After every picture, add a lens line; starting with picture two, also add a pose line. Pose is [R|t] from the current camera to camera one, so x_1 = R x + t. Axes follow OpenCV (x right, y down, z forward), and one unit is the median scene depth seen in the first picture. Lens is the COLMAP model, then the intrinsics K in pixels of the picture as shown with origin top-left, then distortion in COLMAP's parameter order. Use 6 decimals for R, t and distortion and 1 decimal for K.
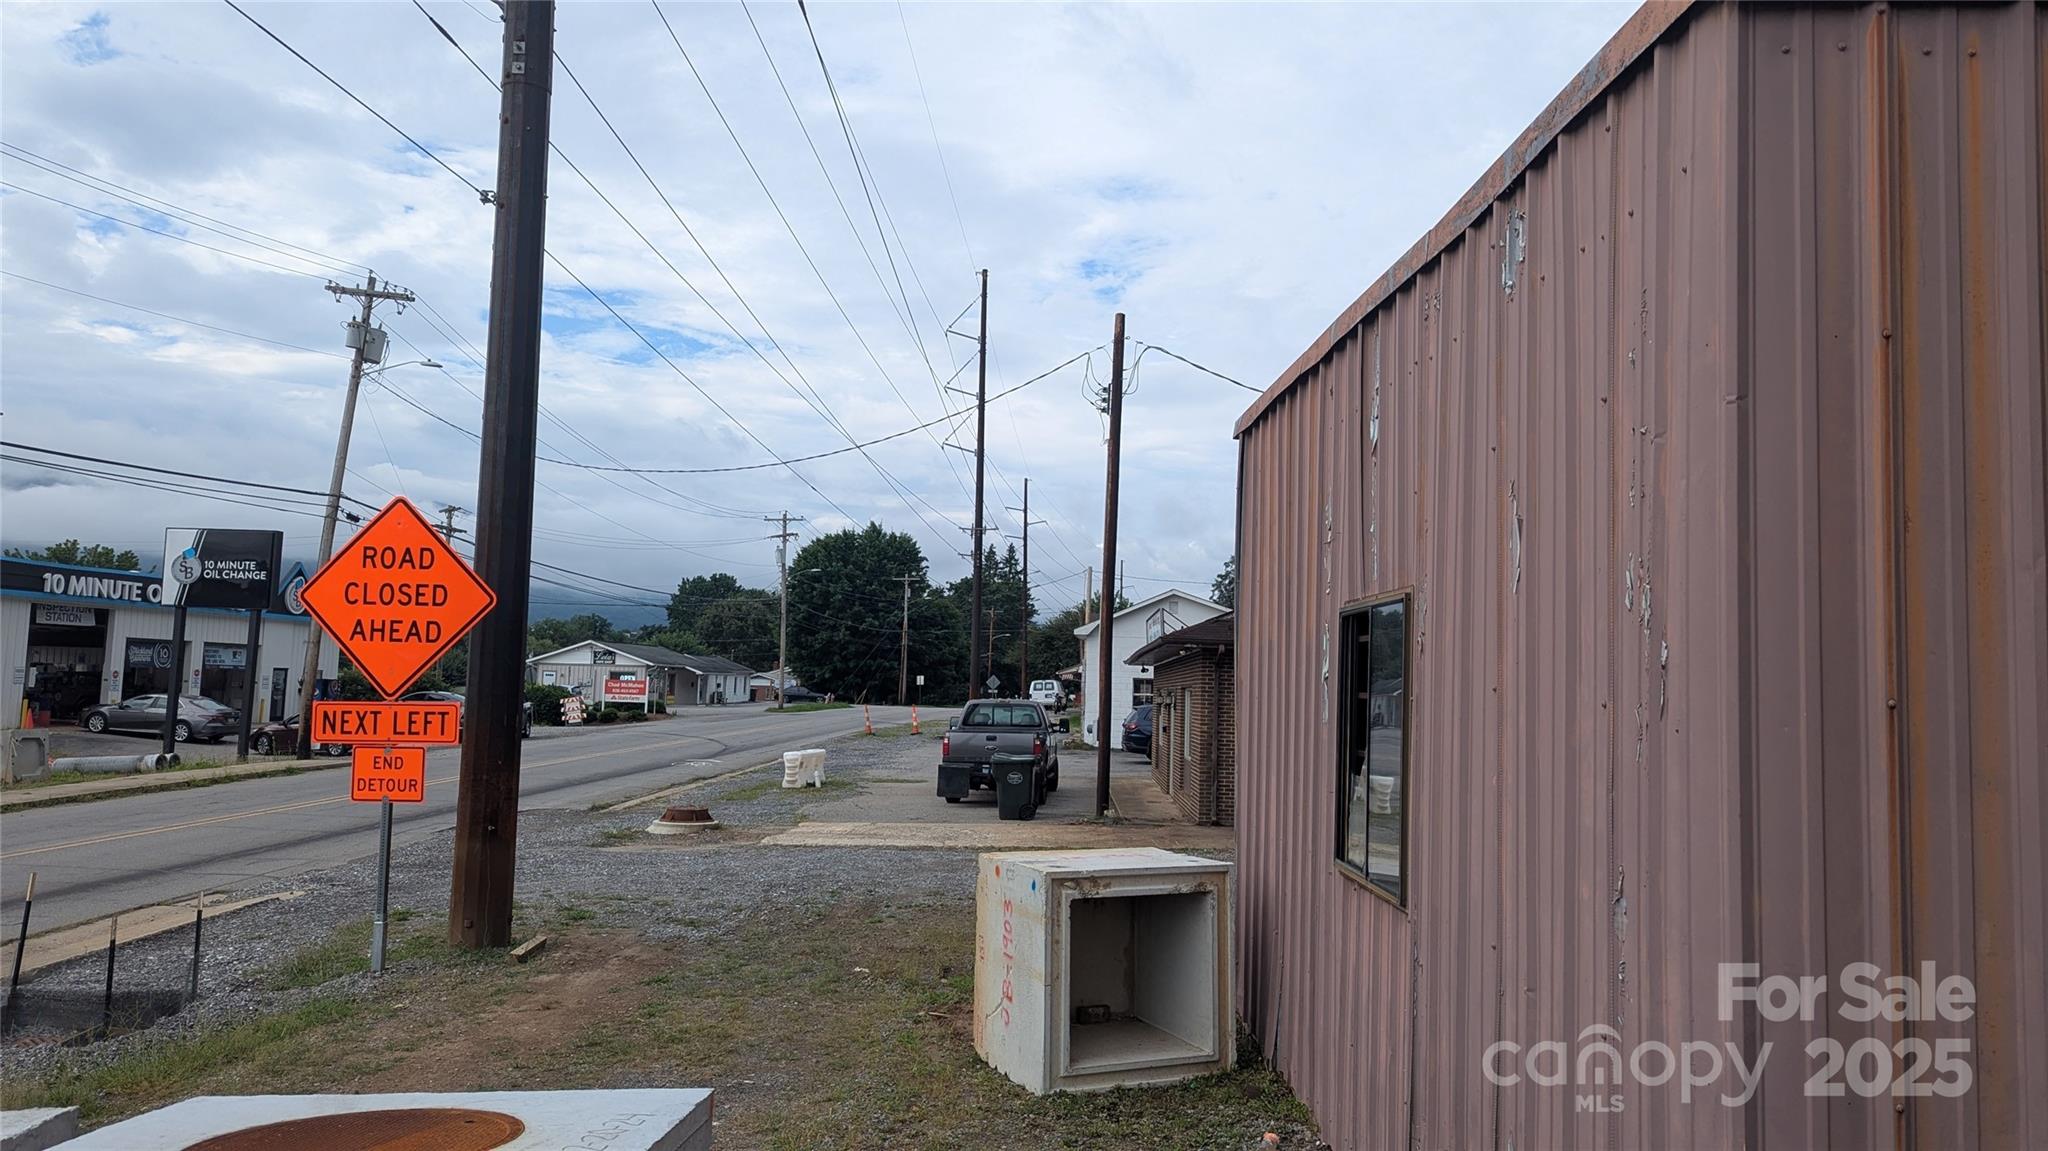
lens RADIAL K [[1449.9, 0, 1020.5], [0, 1449.9, 568.7], [0, 0, 1]] dist [0.080228, -0.076628]
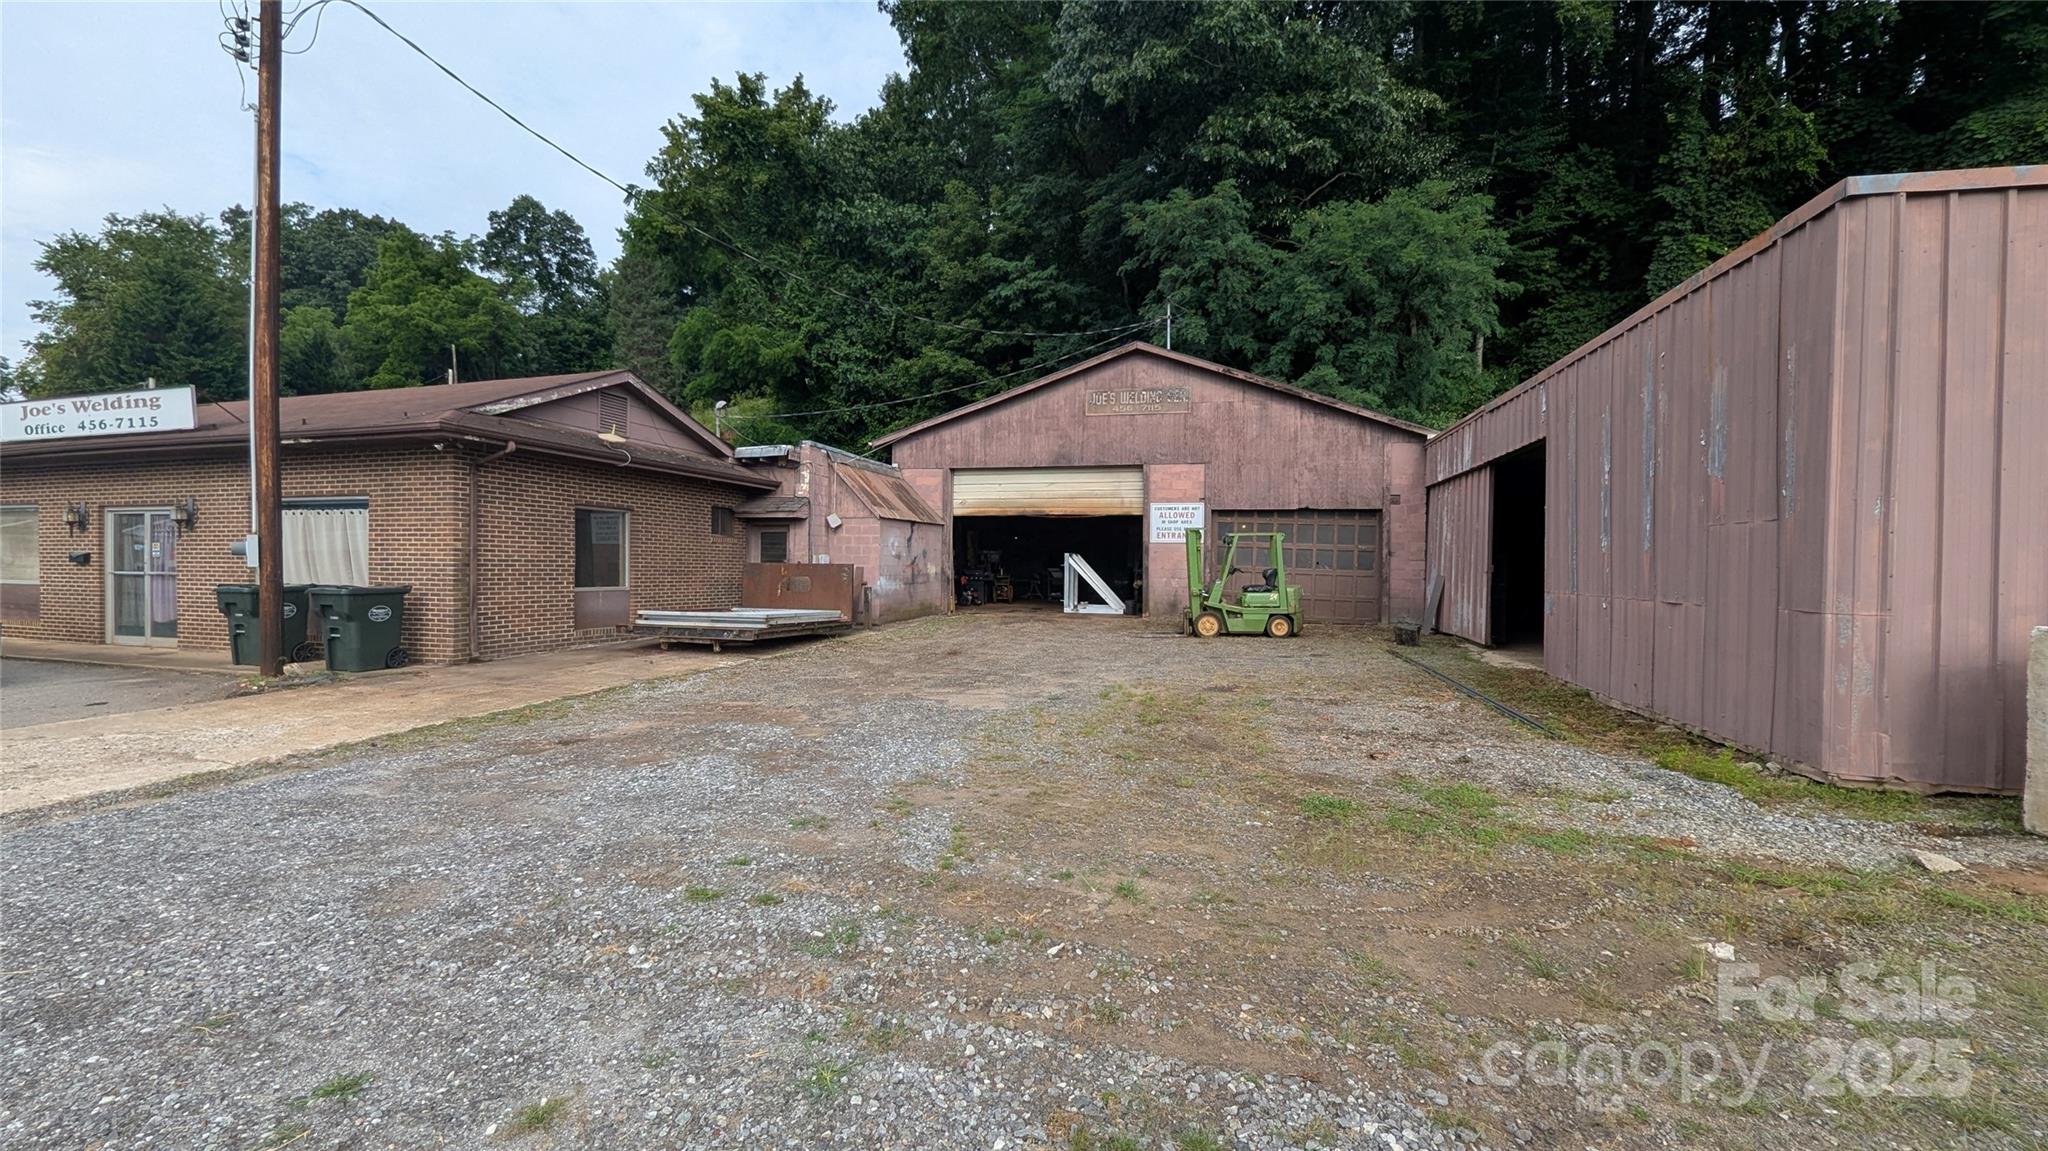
lens RADIAL K [[811.6, 0, 1026.5], [0, 811.6, 580.9], [0, 0, 1]] dist [-0.002003, -0.000116]
pose [[0.262050, -0.047268, 0.963896, -0.190632], [-0.083873, 0.993905, 0.071541, 0.062195], [-0.961403, -0.099592, 0.256488, 0.508458]]
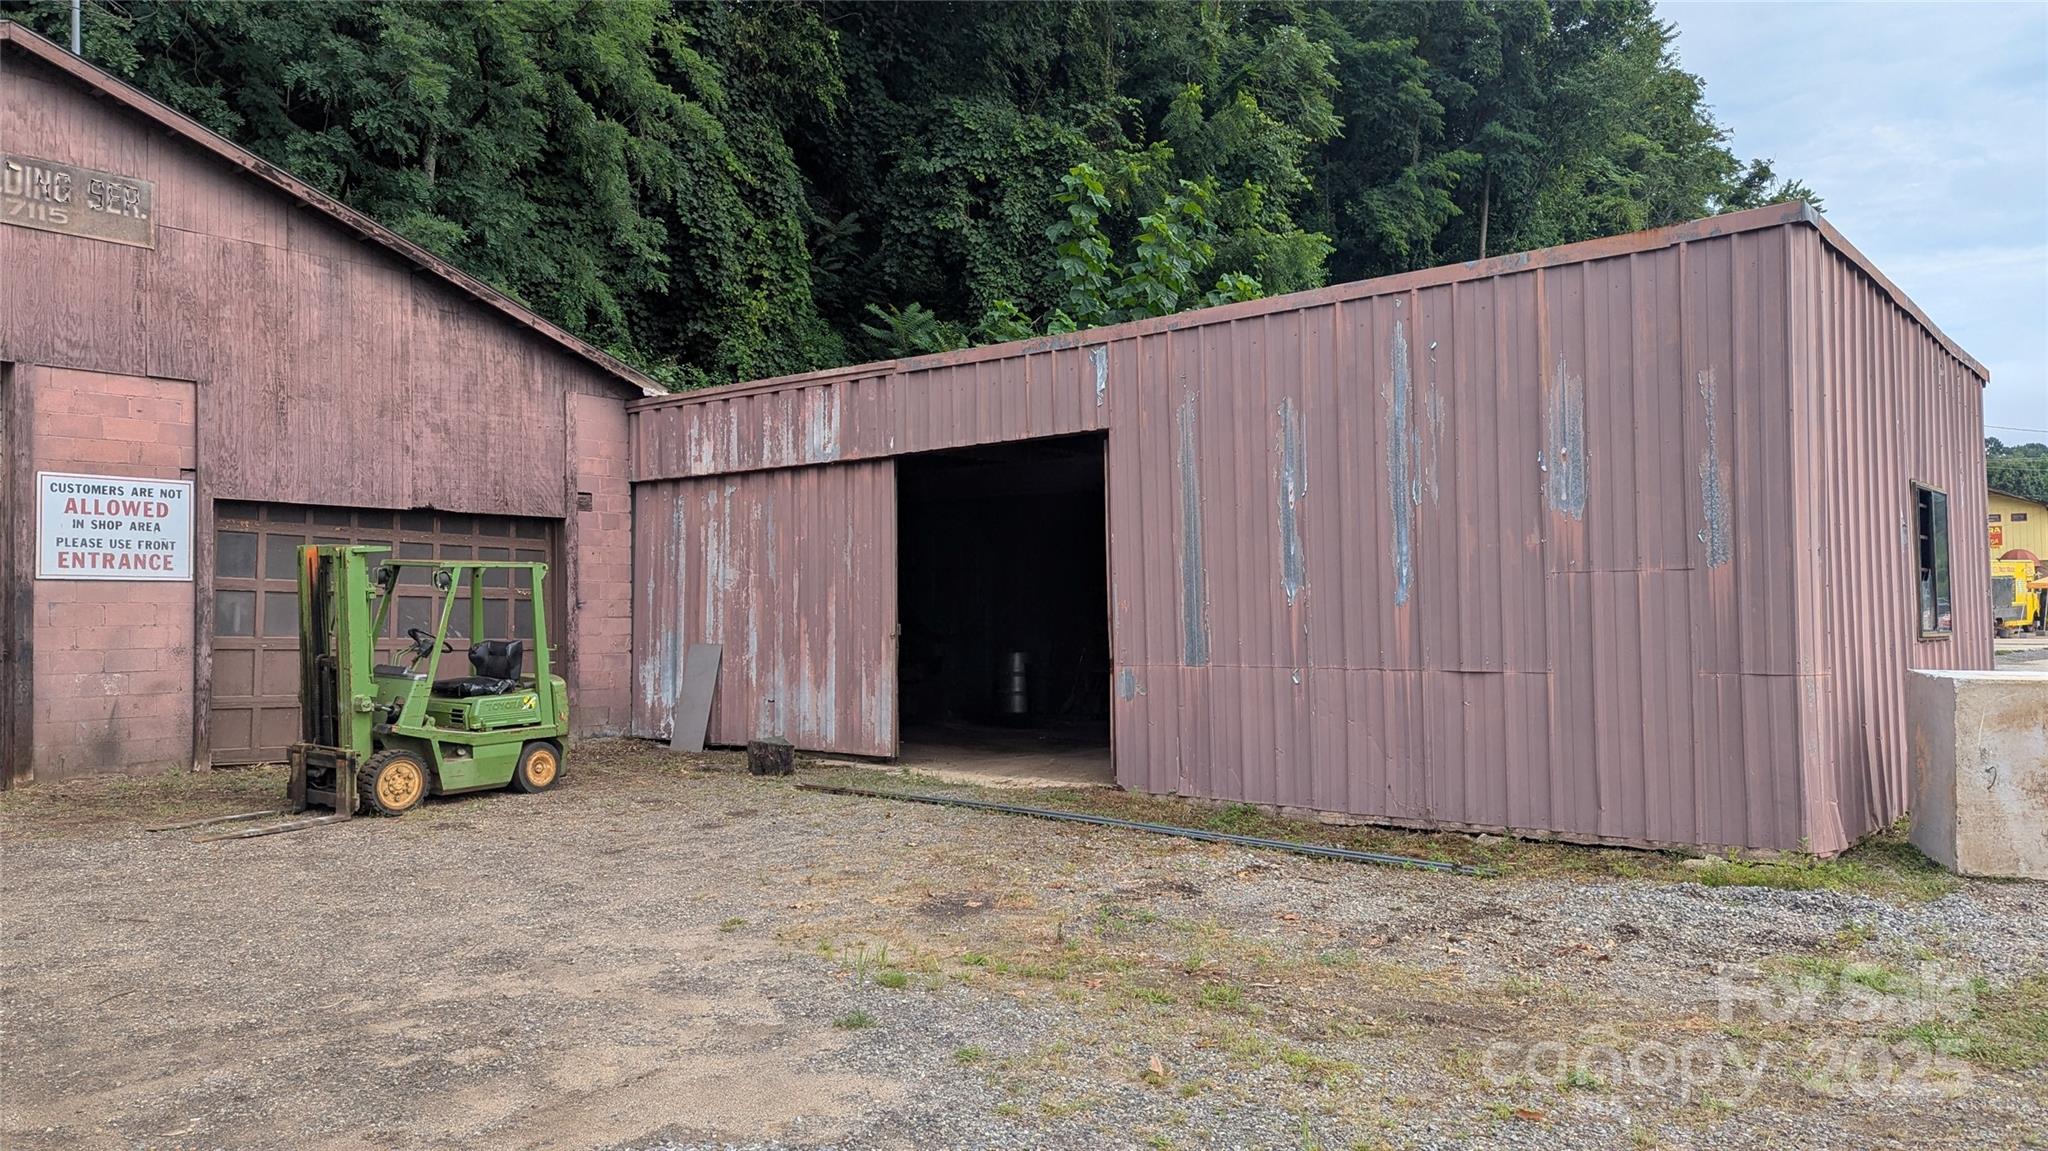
lens RADIAL K [[1449.9, 0, 1020.5], [0, 1449.9, 568.7], [0, 0, 1]] dist [0.080228, -0.076628]
pose [[-0.753878, -0.001137, 0.657013, -0.027350], [-0.069389, 0.994544, -0.077898, 0.081799], [-0.653340, -0.104315, -0.749843, 0.731908]]
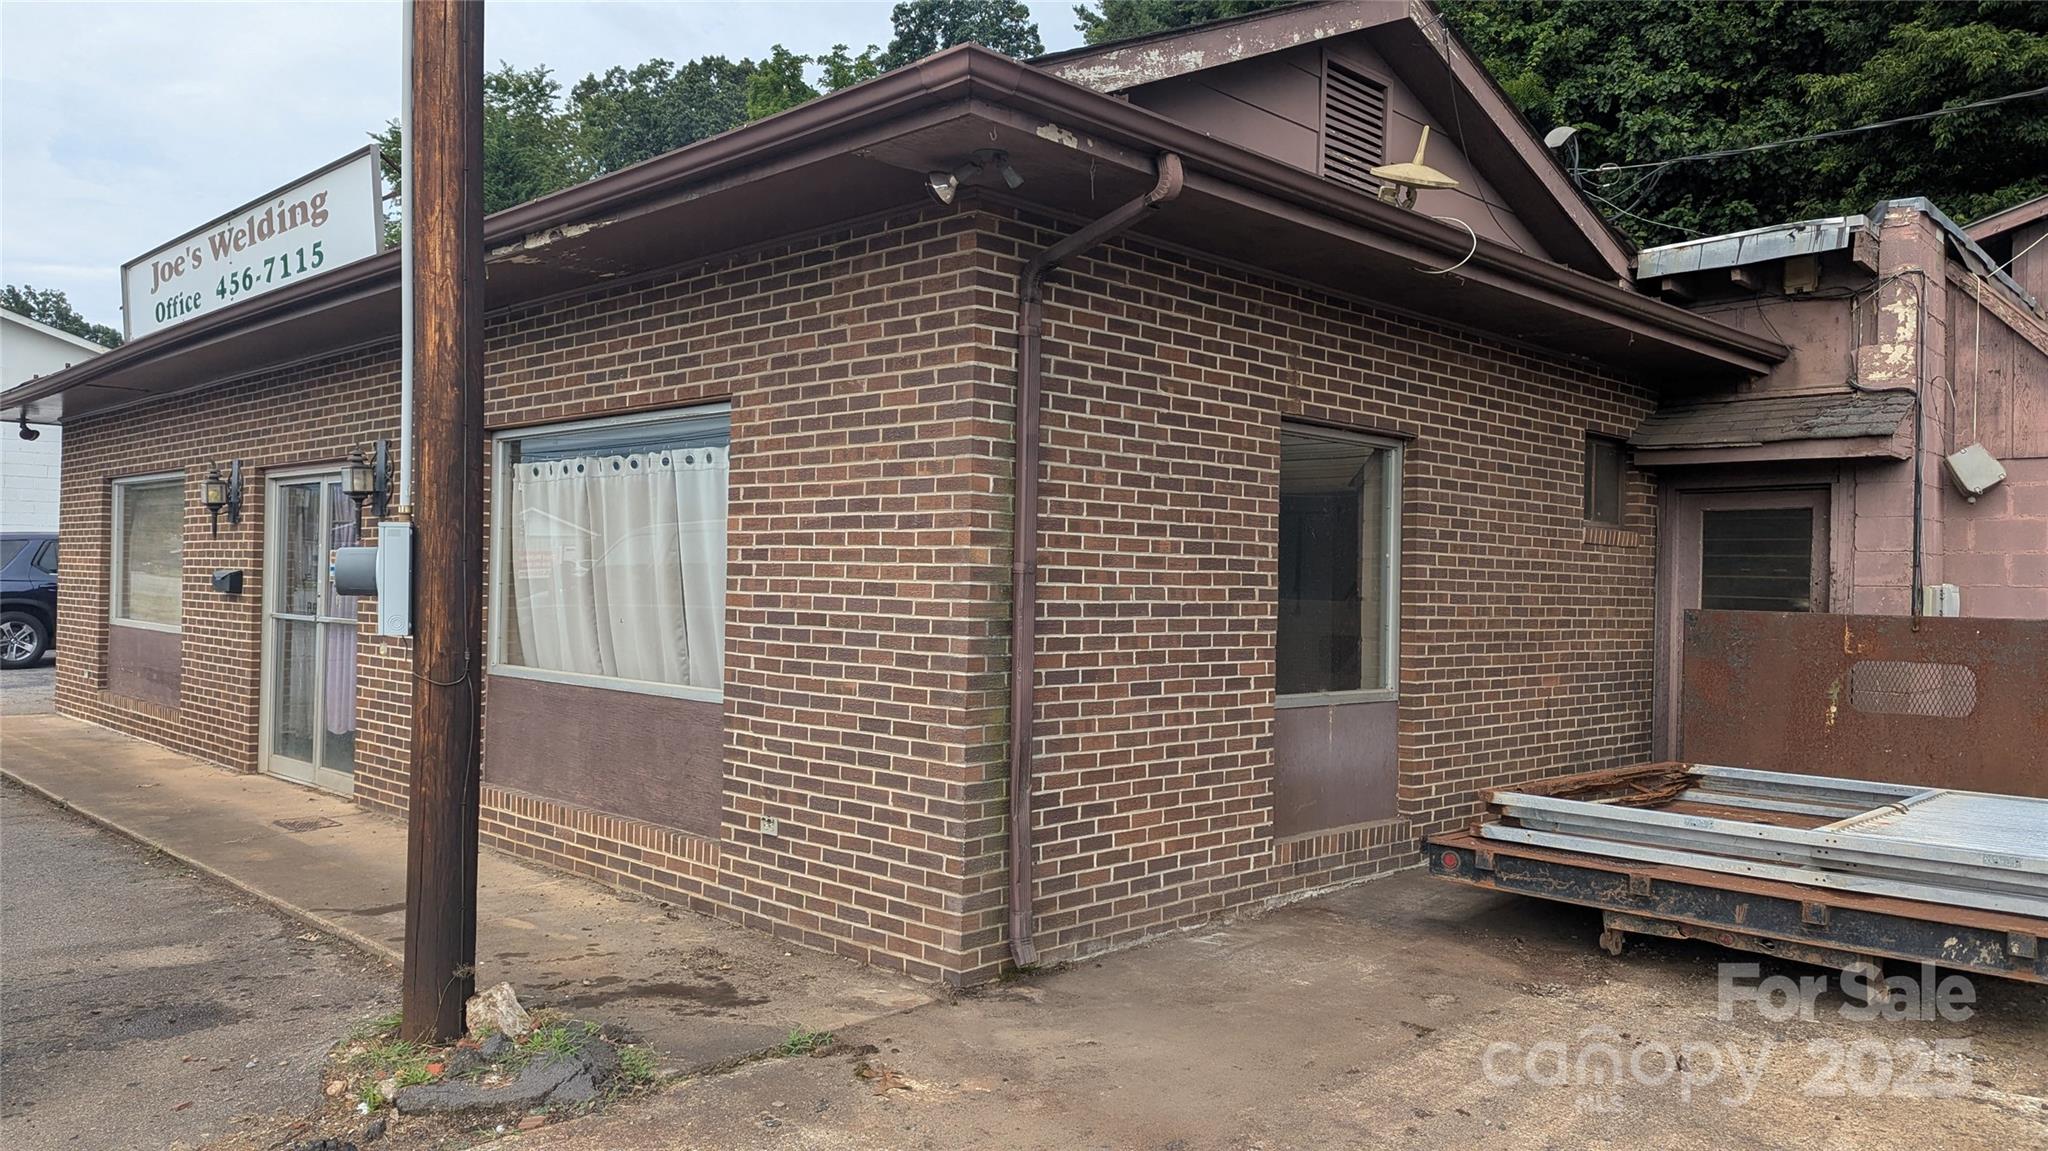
lens RADIAL K [[1451.1, 0, 1003.3], [0, 1451.1, 566.7], [0, 0, 1]] dist [0.078201, -0.078046]
pose [[0.688257, -0.014406, 0.725324, -0.024441], [-0.058210, 0.995483, 0.075007, 0.082697], [-0.723128, -0.093845, 0.684309, 0.738309]]
